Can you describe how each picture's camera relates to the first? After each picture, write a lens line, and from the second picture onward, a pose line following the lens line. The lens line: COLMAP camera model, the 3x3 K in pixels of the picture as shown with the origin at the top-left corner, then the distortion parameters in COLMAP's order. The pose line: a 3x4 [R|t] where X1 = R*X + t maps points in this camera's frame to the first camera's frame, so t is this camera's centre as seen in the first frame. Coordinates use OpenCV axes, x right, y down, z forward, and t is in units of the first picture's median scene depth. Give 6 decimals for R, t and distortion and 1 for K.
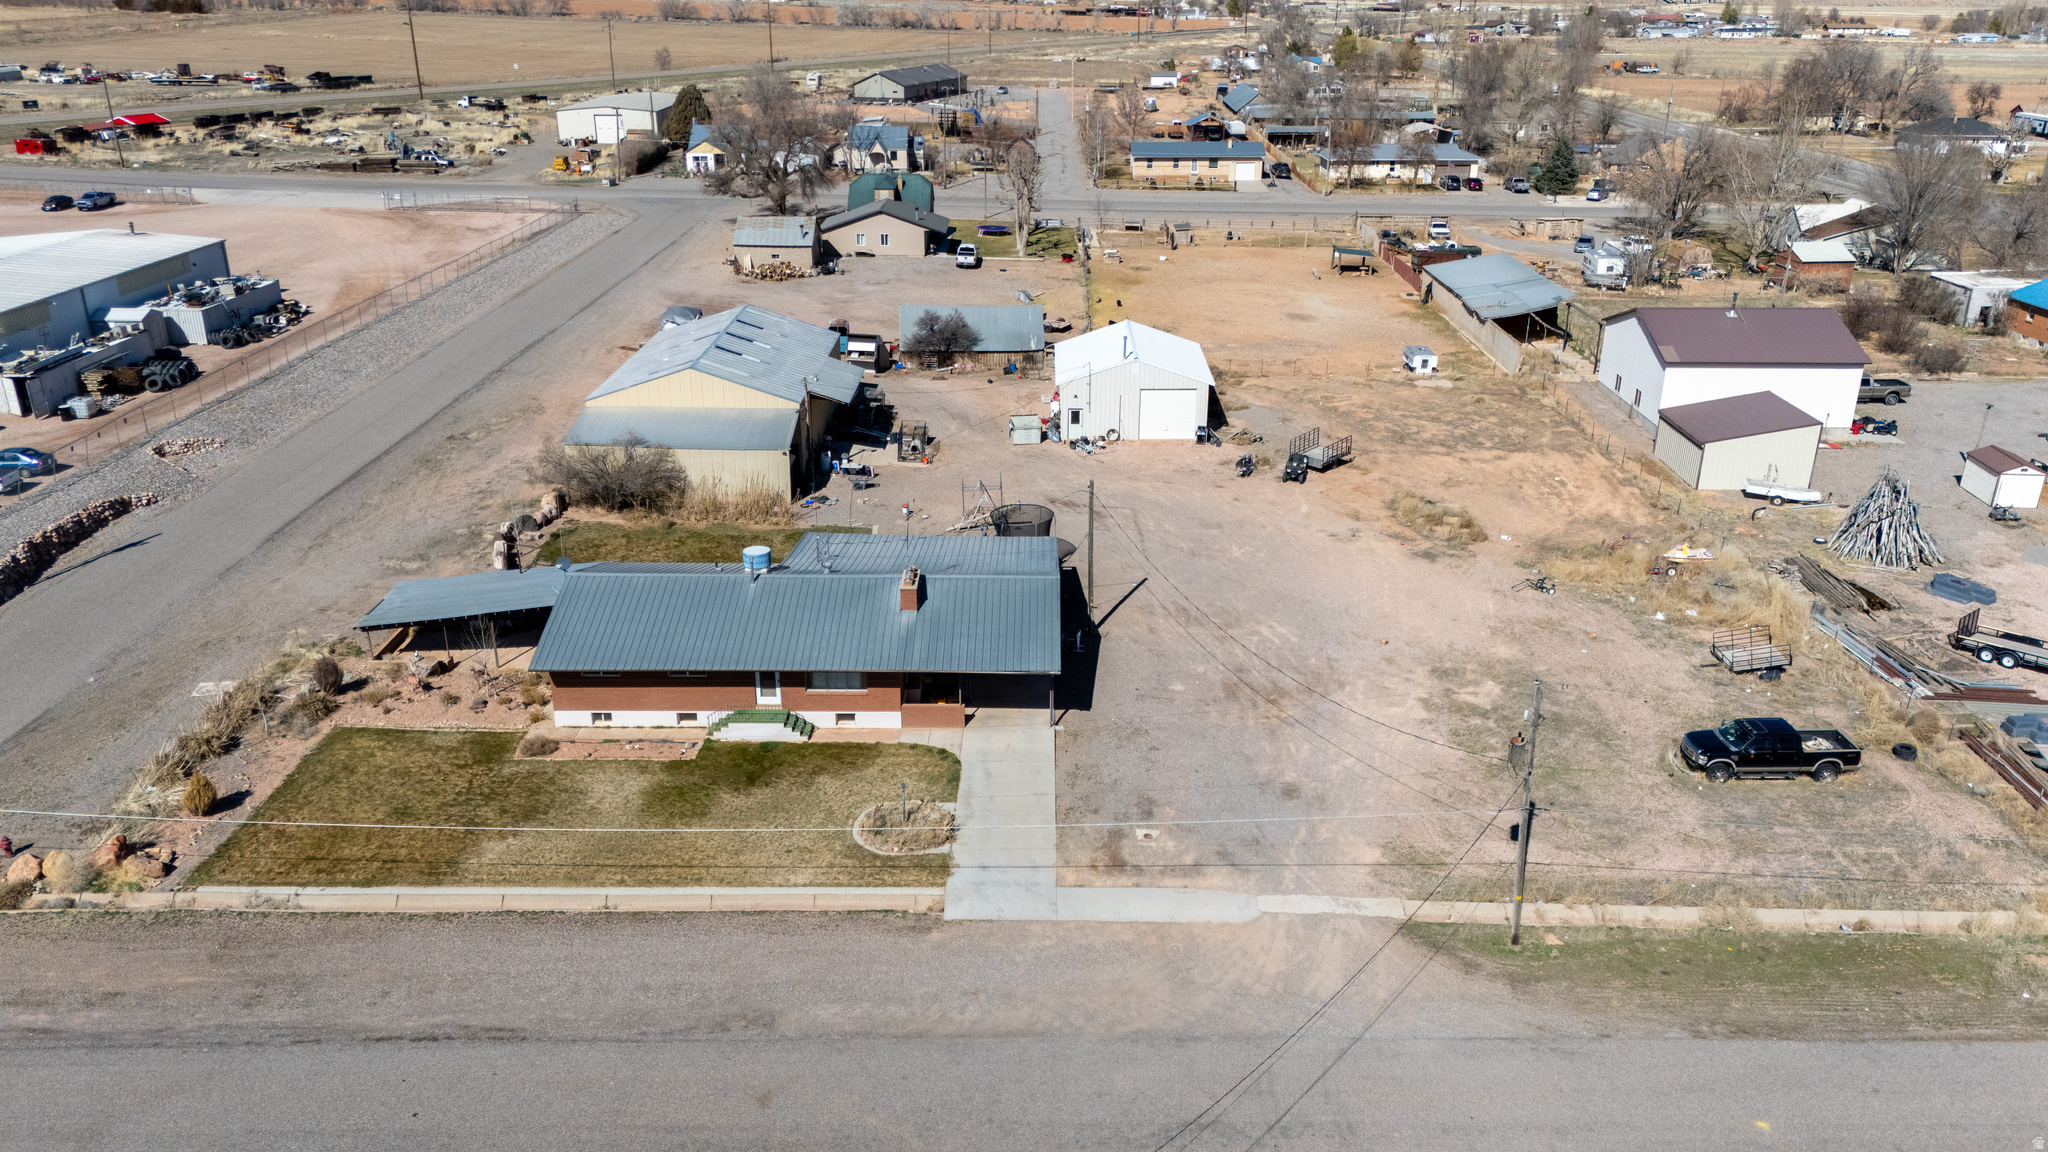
lens RADIAL K [[1487.9, 0, 1024.0], [0, 1487.9, 576.0], [0, 0, 1]] dist [0.096220, -0.119055]
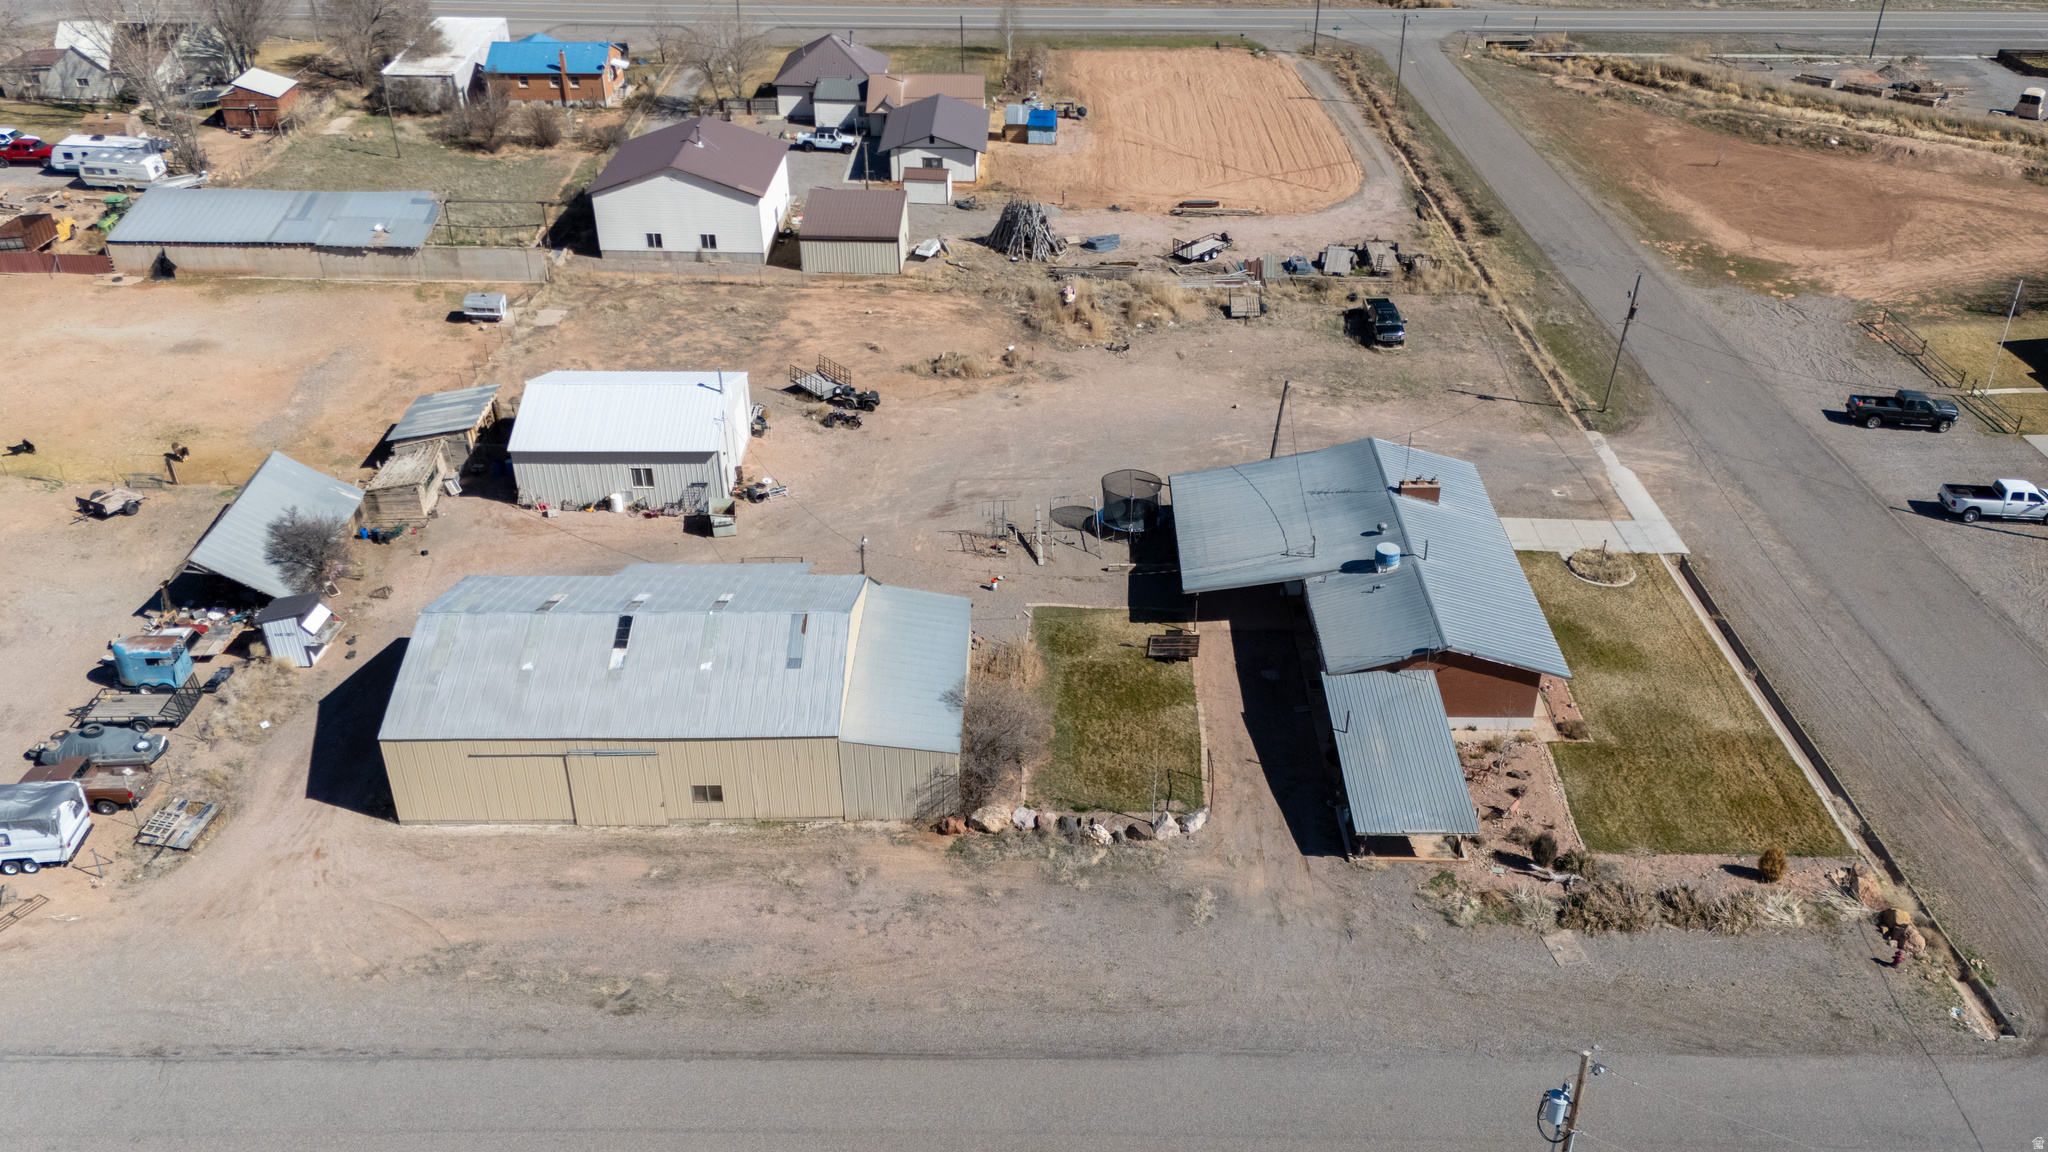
lens RADIAL K [[1663.3, 0, 1065.6], [0, 1663.3, 581.0], [0, 0, 1]] dist [0.126673, -0.201820]
pose [[-0.020142, -0.528785, 0.848517, -0.969431], [0.365500, 0.786050, 0.498533, -0.552249], [-0.930593, 0.320175, 0.177438, 0.775608]]
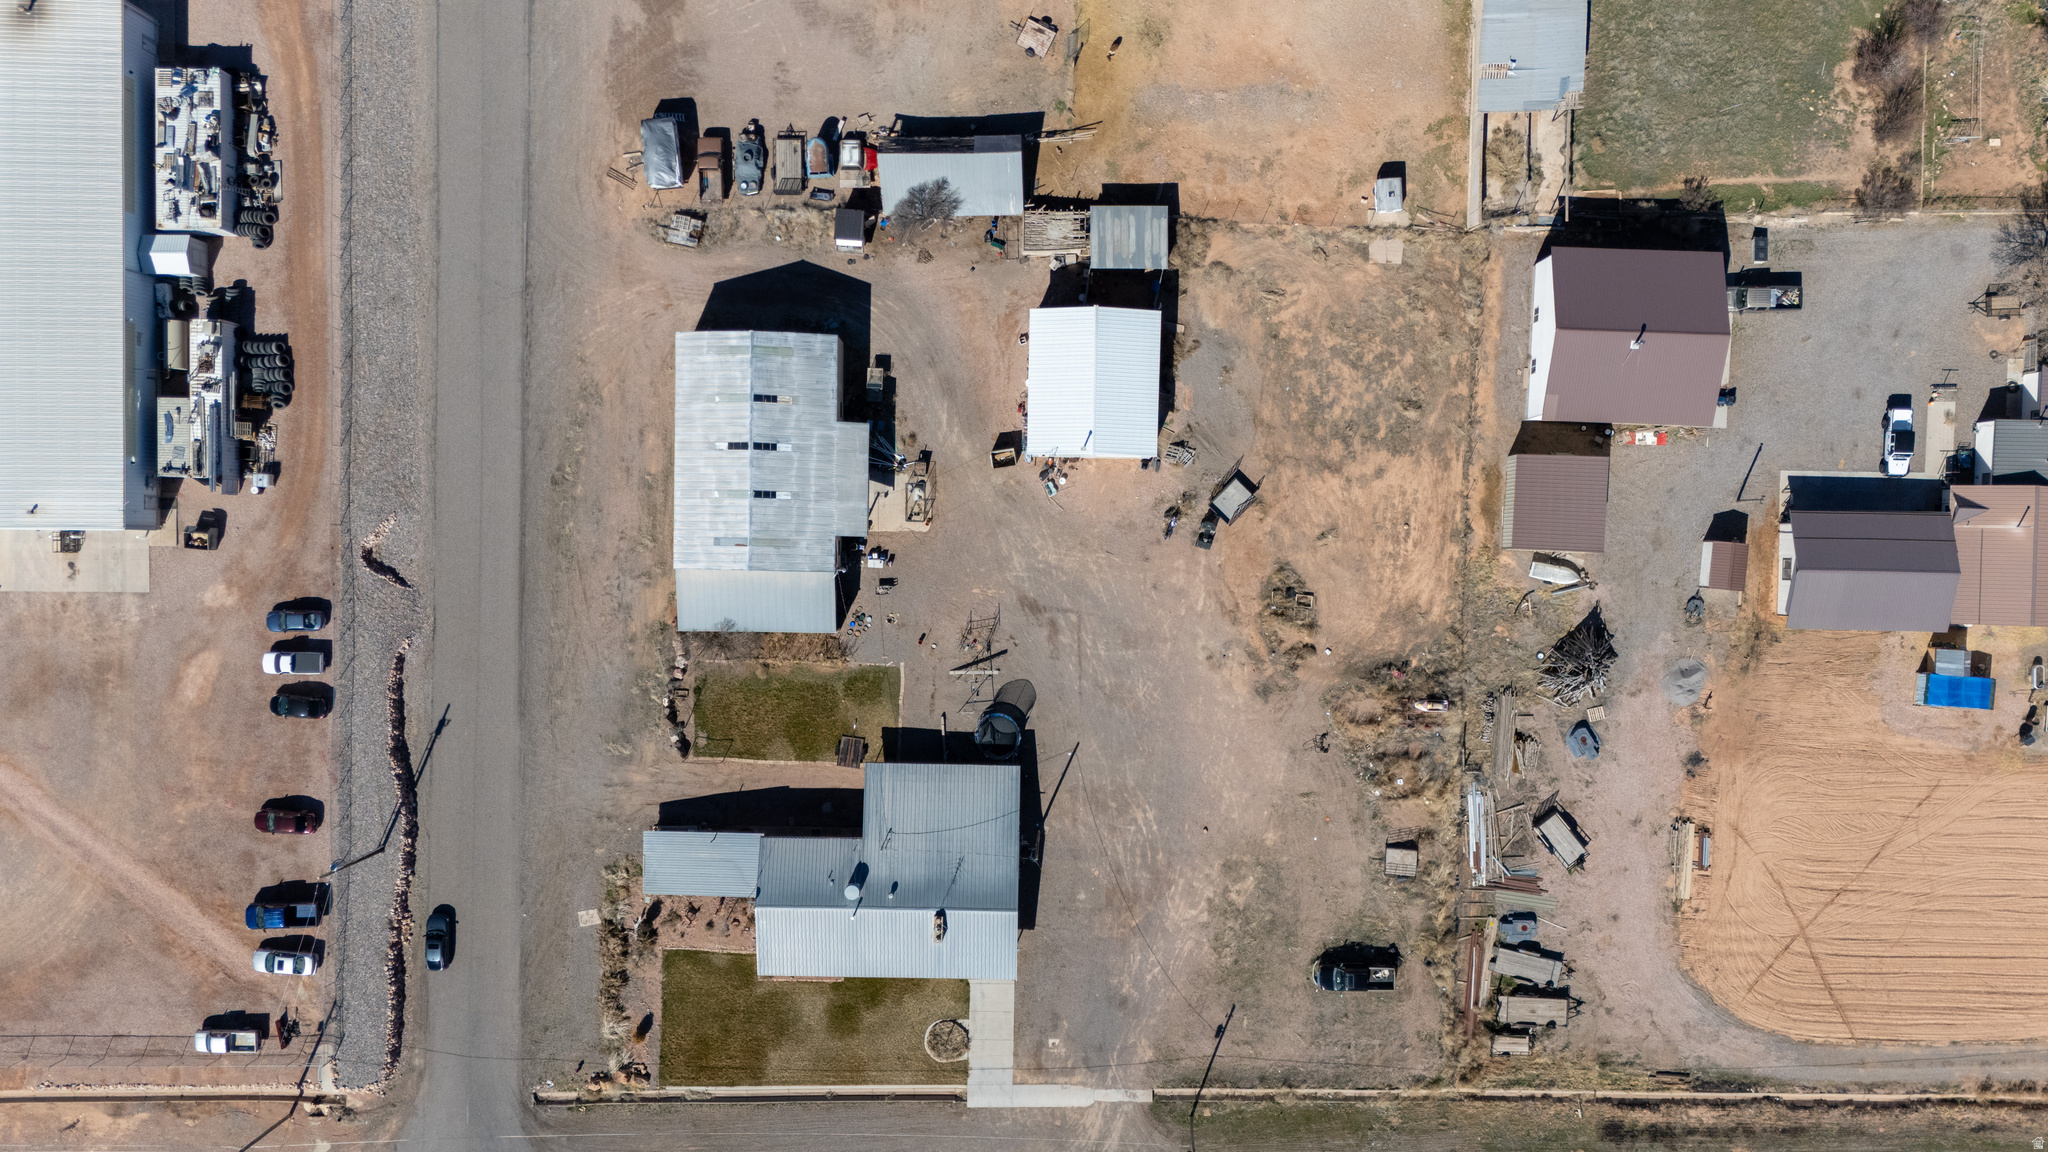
lens RADIAL K [[1487.9, 0, 1024.0], [0, 1487.9, 576.0], [0, 0, 1]] dist [0.096220, -0.119055]
pose [[0.999824, 0.005362, -0.017952, 0.048250], [0.014801, 0.361391, 0.932297, -1.430068], [0.011487, -0.932399, 0.361248, 0.538349]]
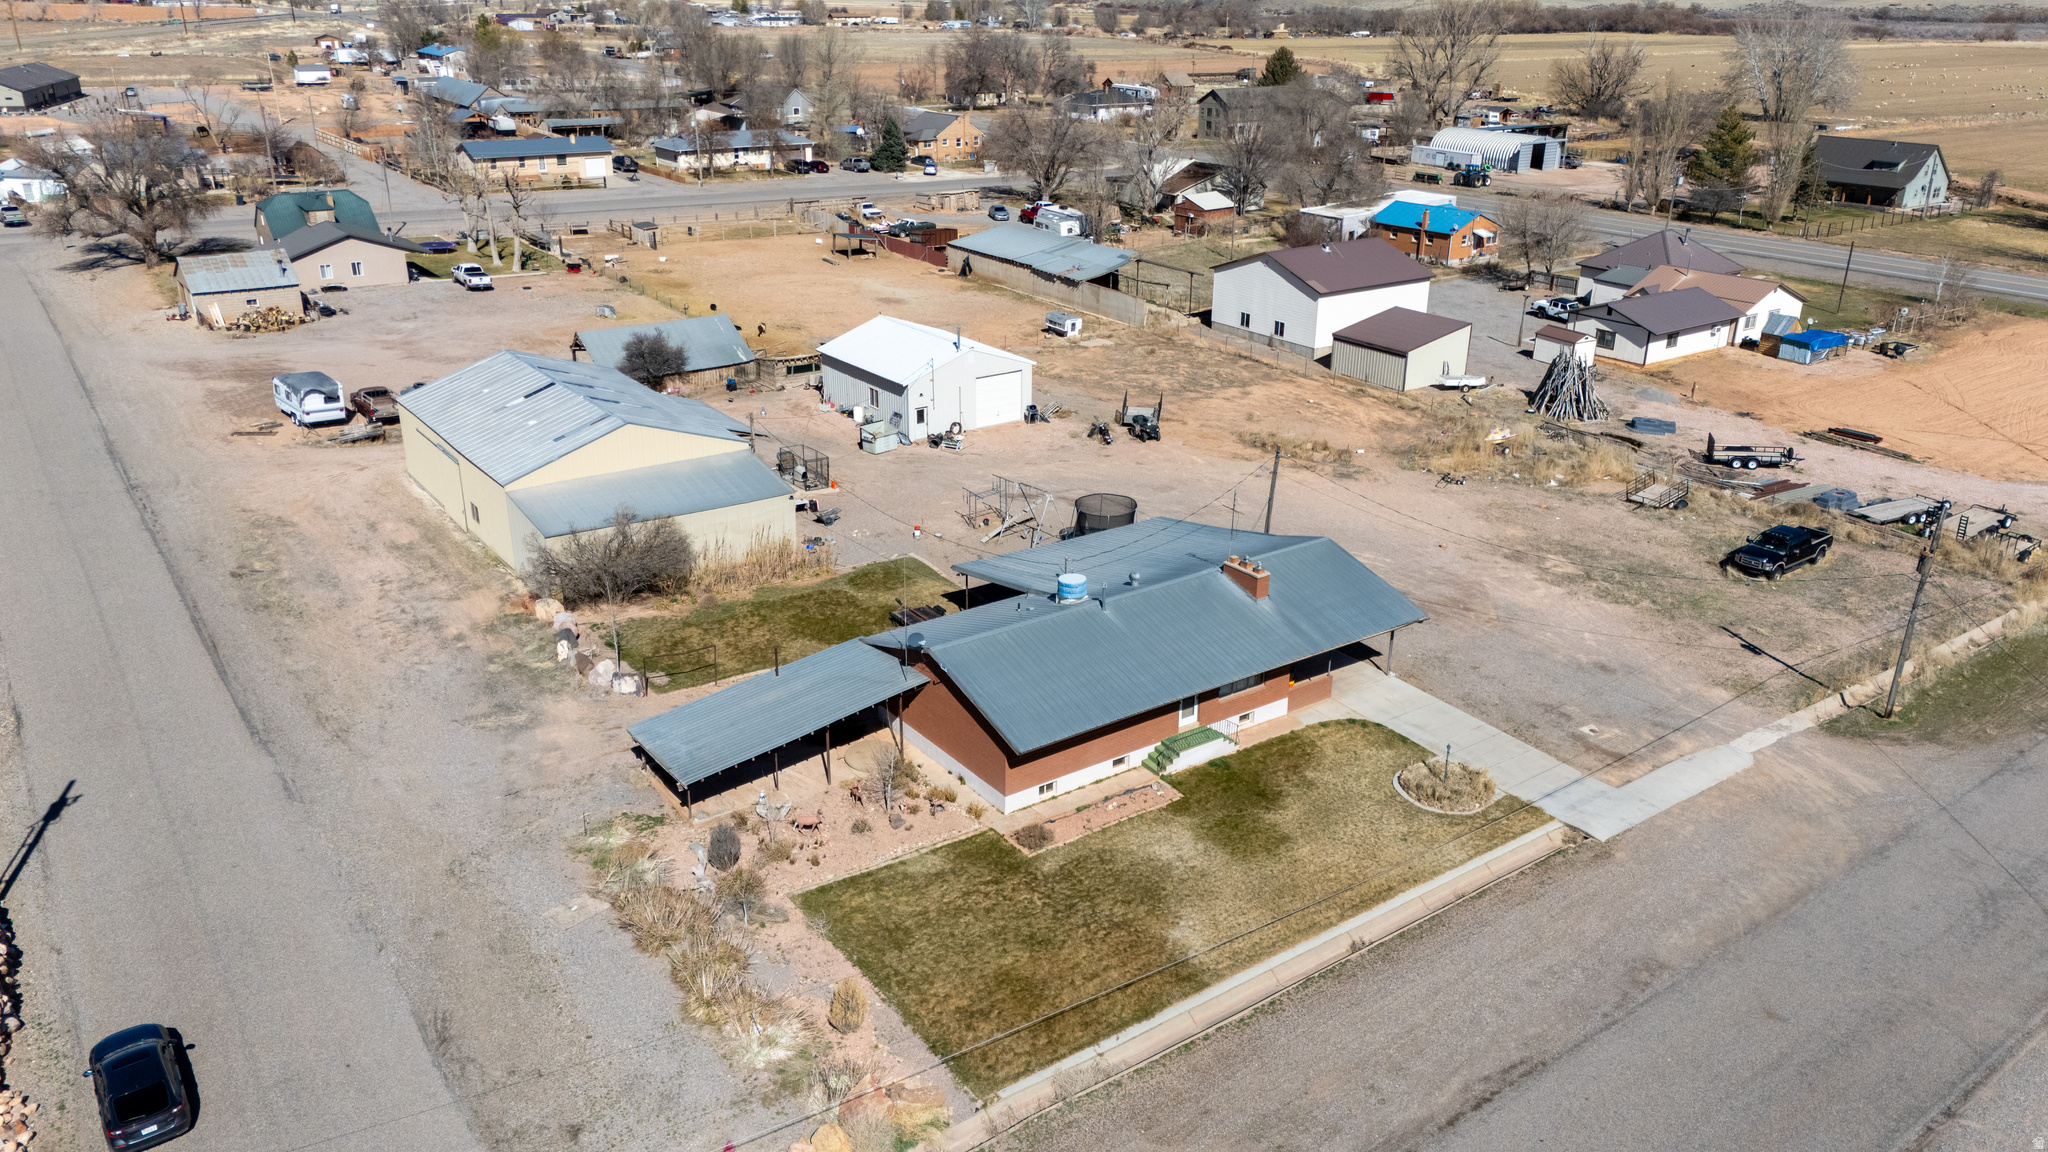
lens RADIAL K [[1487.9, 0, 1024.0], [0, 1487.9, 576.0], [0, 0, 1]] dist [0.096220, -0.119055]
pose [[0.807091, -0.217480, 0.548913, -0.547281], [0.214045, 0.974221, 0.071267, -0.070230], [-0.550262, 0.059973, 0.832836, 0.186871]]
